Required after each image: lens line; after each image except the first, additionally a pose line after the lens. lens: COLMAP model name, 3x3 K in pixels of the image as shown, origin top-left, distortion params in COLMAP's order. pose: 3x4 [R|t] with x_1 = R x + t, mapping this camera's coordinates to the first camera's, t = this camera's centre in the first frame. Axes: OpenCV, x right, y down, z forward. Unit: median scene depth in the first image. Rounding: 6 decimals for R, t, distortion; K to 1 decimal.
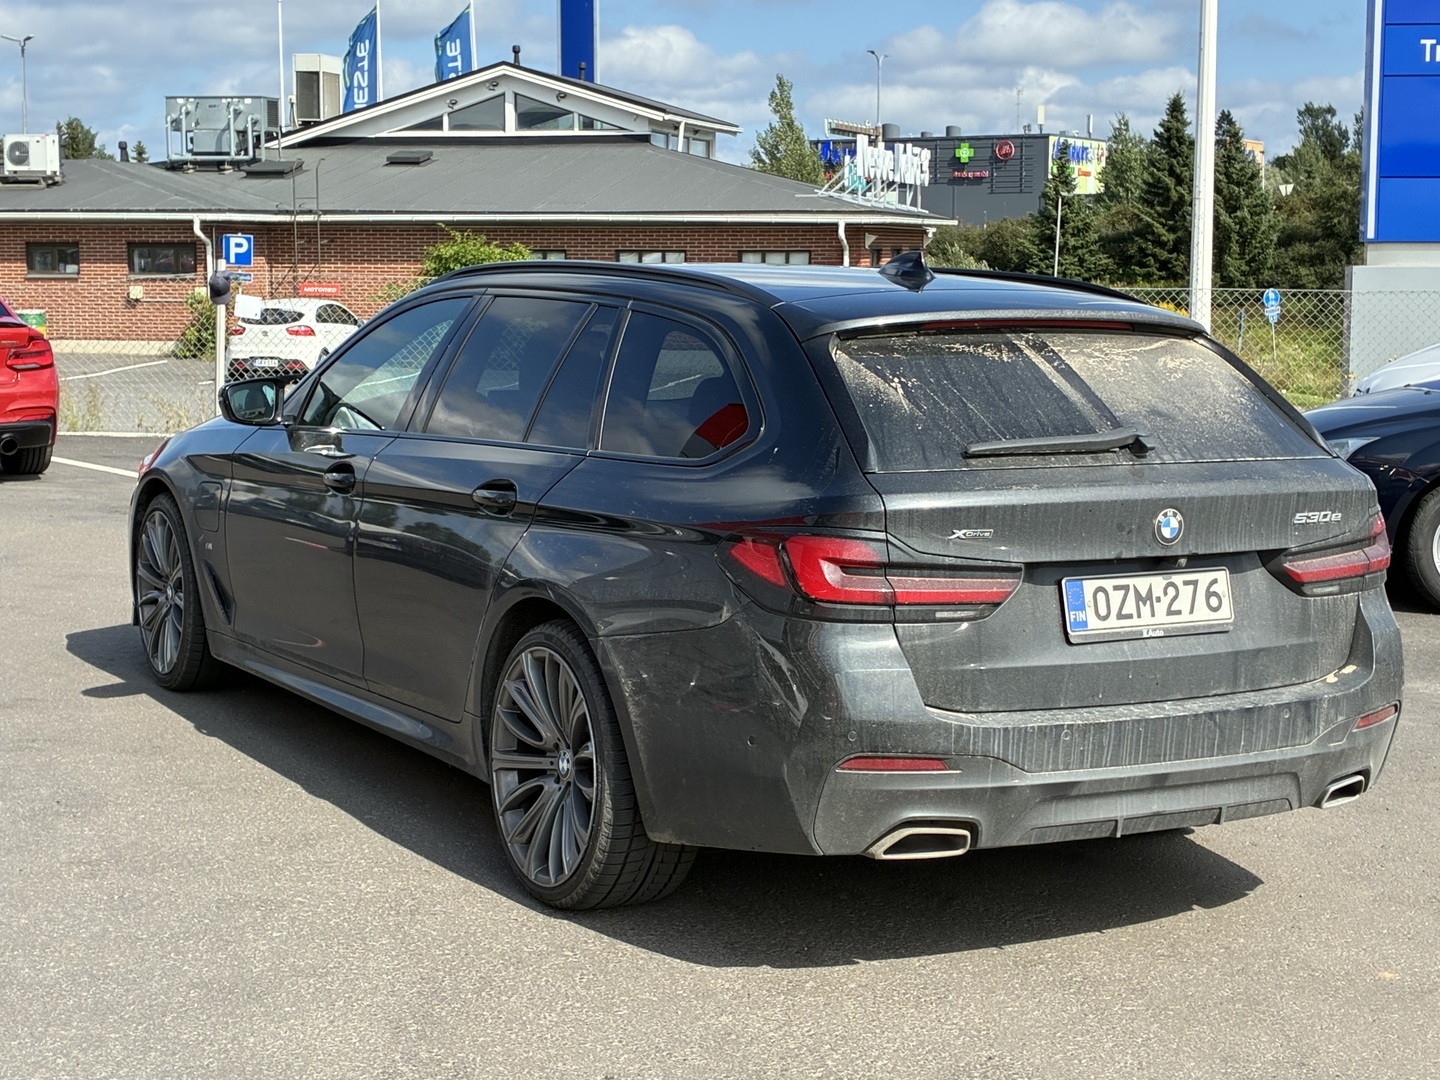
lens RADIAL K [[2401.2, 0, 714.3], [0, 2401.2, 531.1], [0, 0, 1]] dist [0.084337, 0.000000]
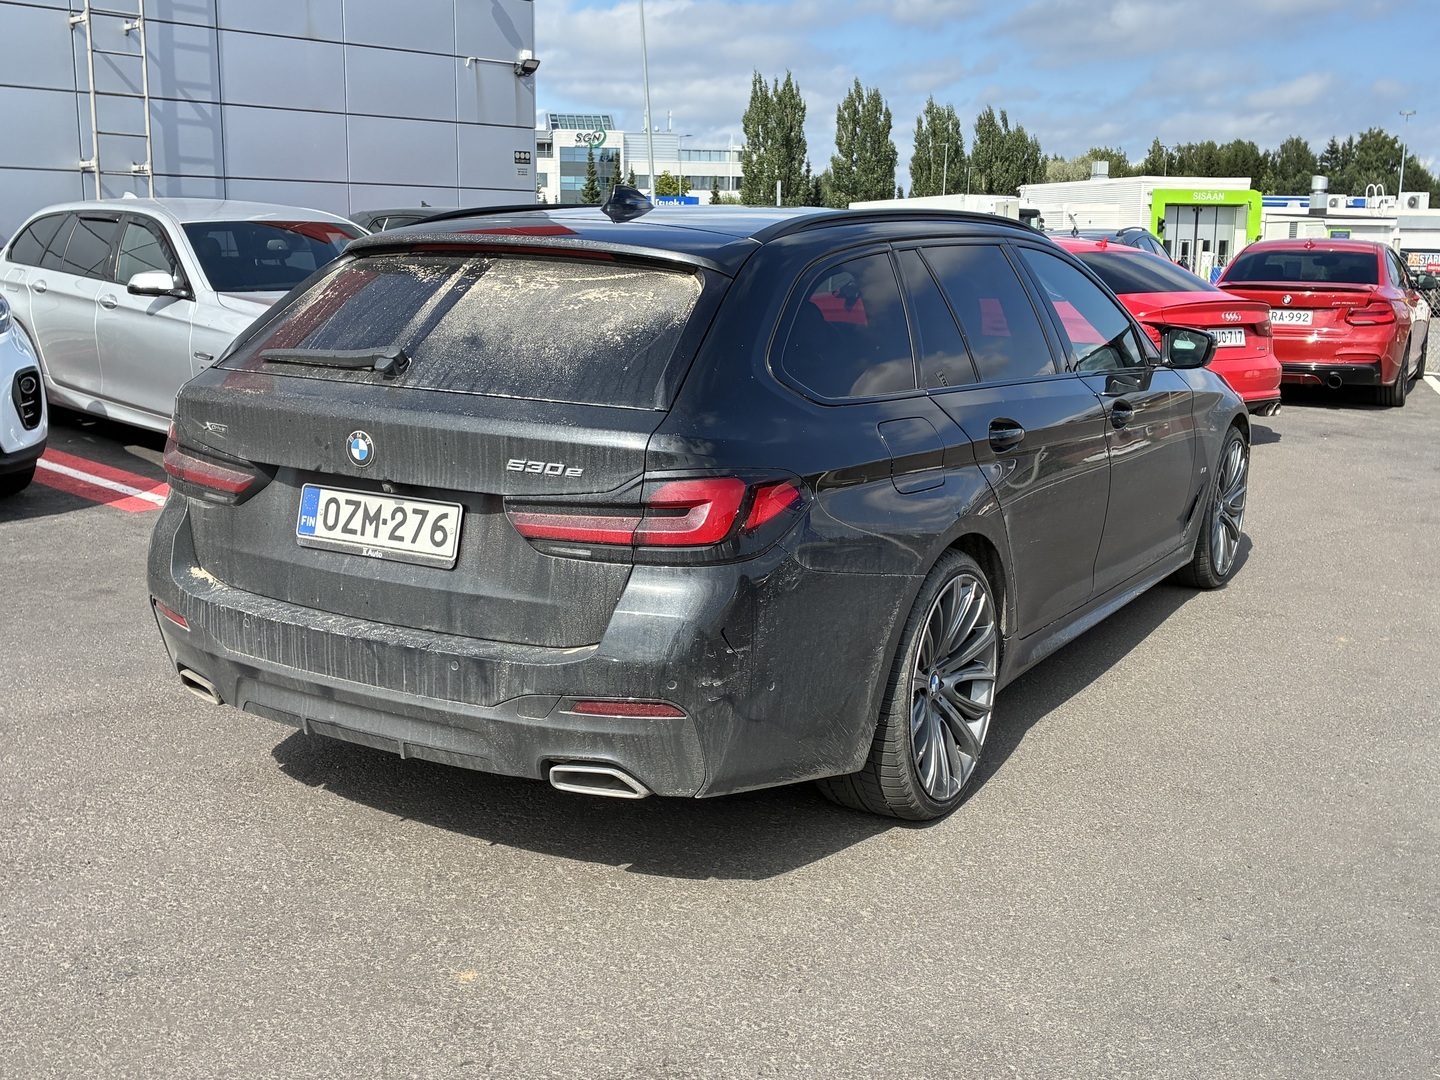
lens RADIAL K [[1527.0, 0, 677.7], [0, 1527.0, 518.8], [0, 0, 1]] dist [0.028944, 0.000000]
pose [[0.501978, 0.158194, -0.850290, 0.776898], [-0.110988, 0.986784, 0.118065, -0.060828], [0.857730, 0.035106, 0.512901, 0.766866]]
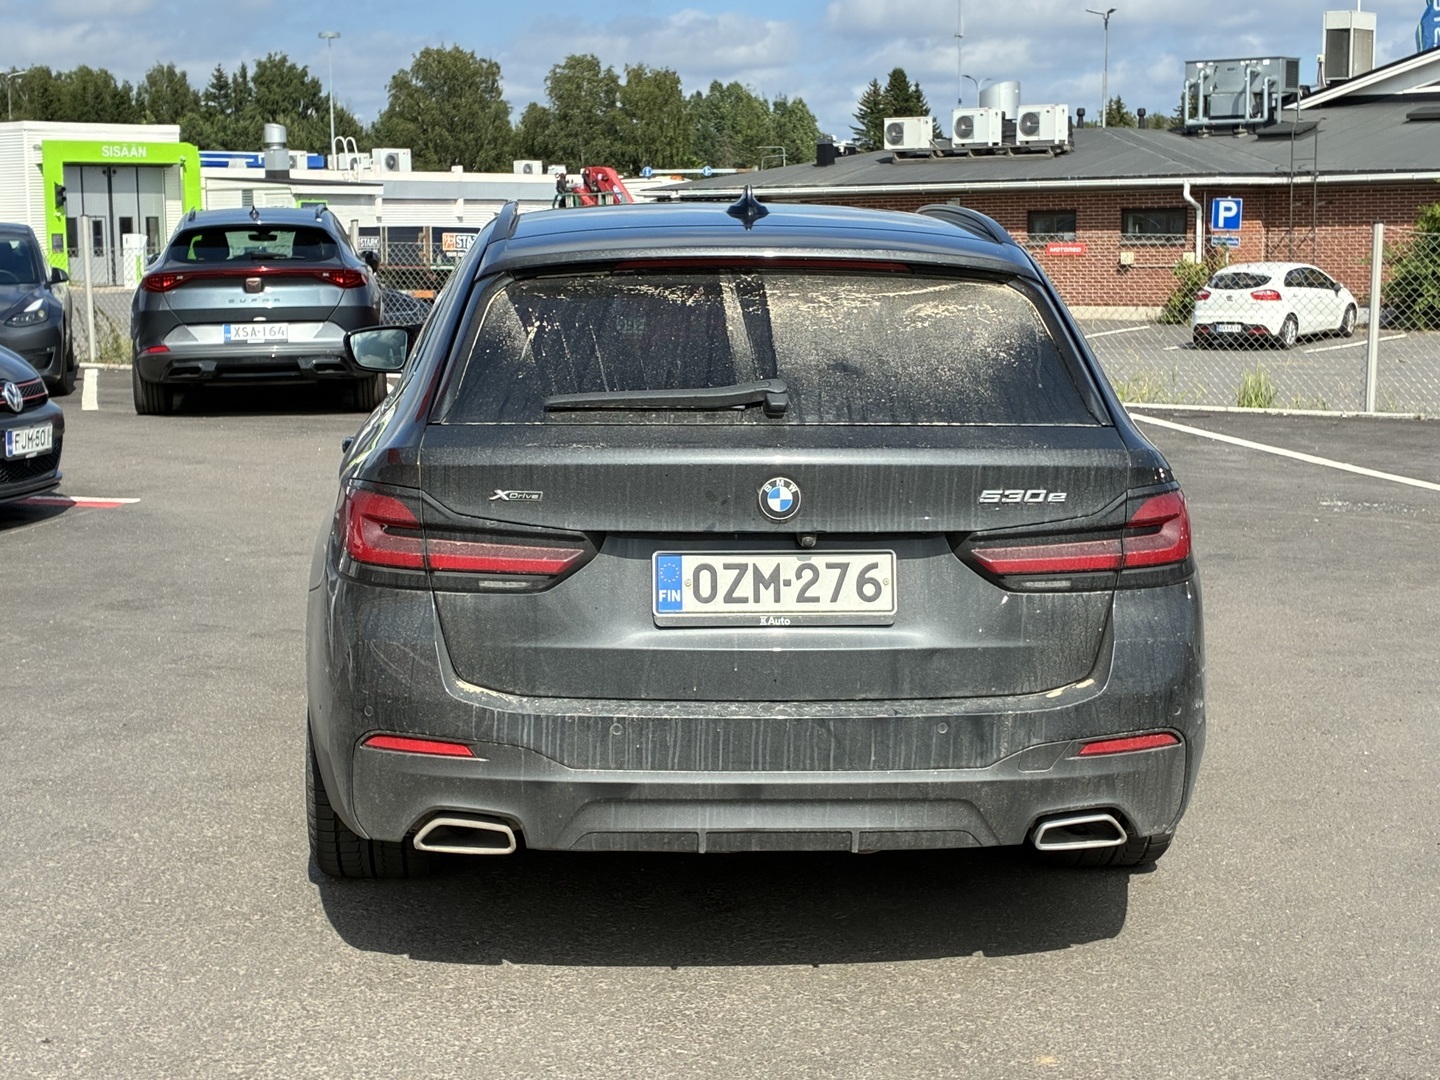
lens RADIAL K [[2401.2, 0, 680.8], [0, 2401.2, 494.4], [0, 0, 1]] dist [0.084337, 0.000000]
pose [[0.895389, 0.040756, -0.443416, 0.521209], [-0.041499, 0.999106, 0.008032, -0.008302], [0.443347, 0.011209, 0.896280, 0.212682]]
